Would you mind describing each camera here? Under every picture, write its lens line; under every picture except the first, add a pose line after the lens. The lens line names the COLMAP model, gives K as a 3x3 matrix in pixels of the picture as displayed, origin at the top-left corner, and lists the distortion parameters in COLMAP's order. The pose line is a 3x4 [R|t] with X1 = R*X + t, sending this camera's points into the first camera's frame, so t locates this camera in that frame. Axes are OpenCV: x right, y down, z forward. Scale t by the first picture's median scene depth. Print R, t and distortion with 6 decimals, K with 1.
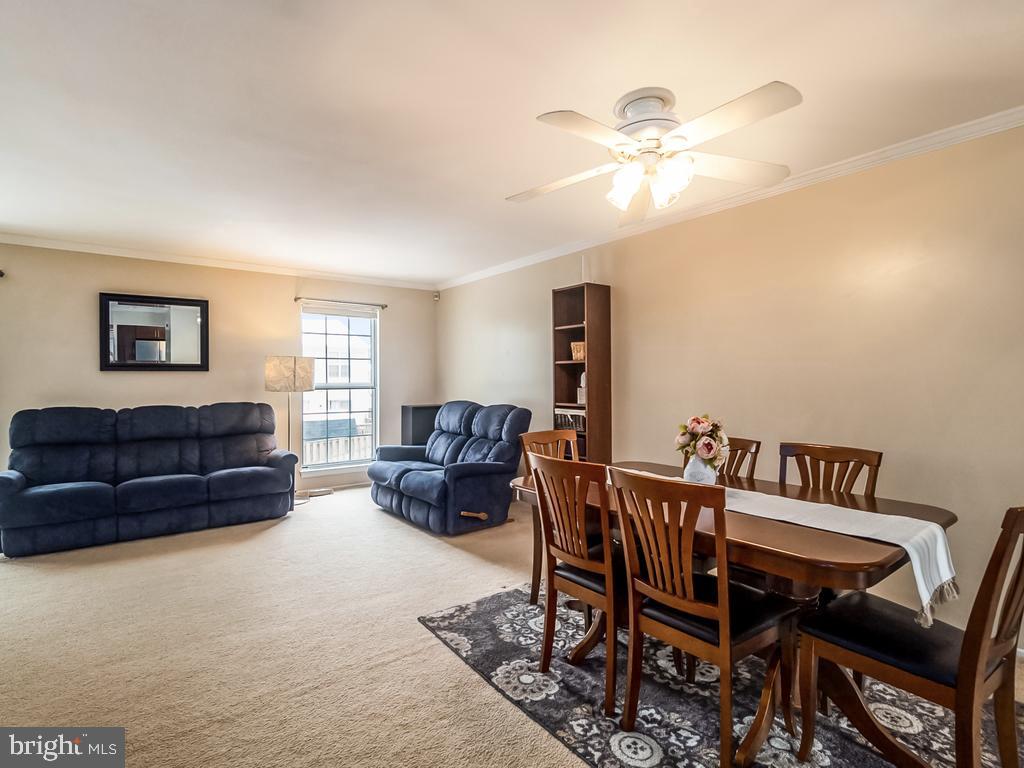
lens RADIAL K [[515.5, 0, 507.0], [0, 515.5, 379.8], [0, 0, 1]] dist [-0.000843, -0.001032]
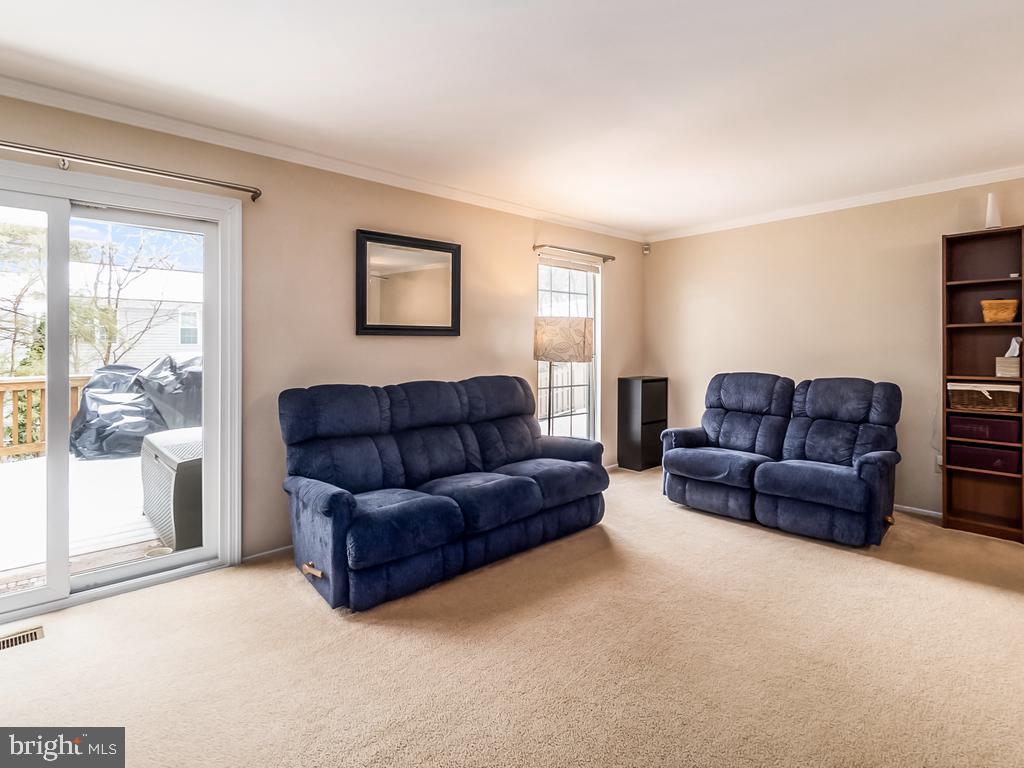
lens RADIAL K [[520.0, 0, 512.7], [0, 520.0, 347.8], [0, 0, 1]] dist [0.002446, -0.000205]
pose [[0.996920, 0.000231, 0.078423, -0.619095], [-0.000306, 1.000000, 0.000943, 0.000409], [-0.078423, -0.000964, 0.996920, 0.232426]]
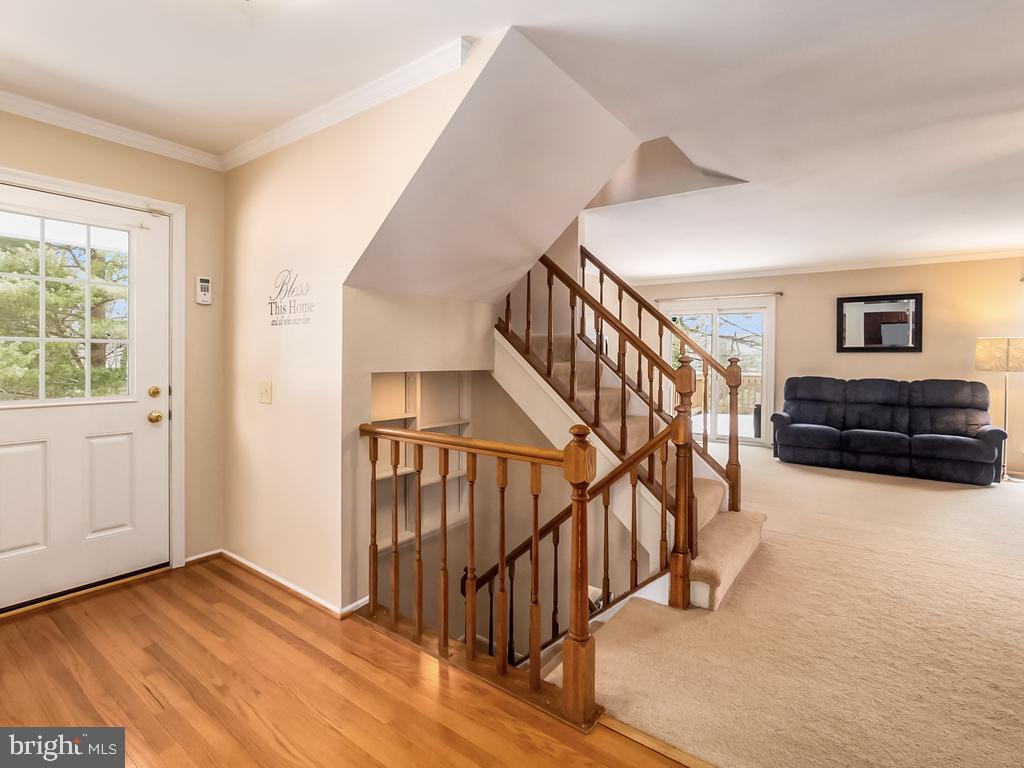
lens RADIAL K [[501.0, 0, 508.4], [0, 501.0, 357.9], [0, 0, 1]] dist [-0.004398, -0.001256]
pose [[0.278623, 0.004590, -0.960390, 0.289988], [-0.014548, 0.999894, 0.000558, 0.010206], [0.960290, 0.013816, 0.278660, -0.263974]]
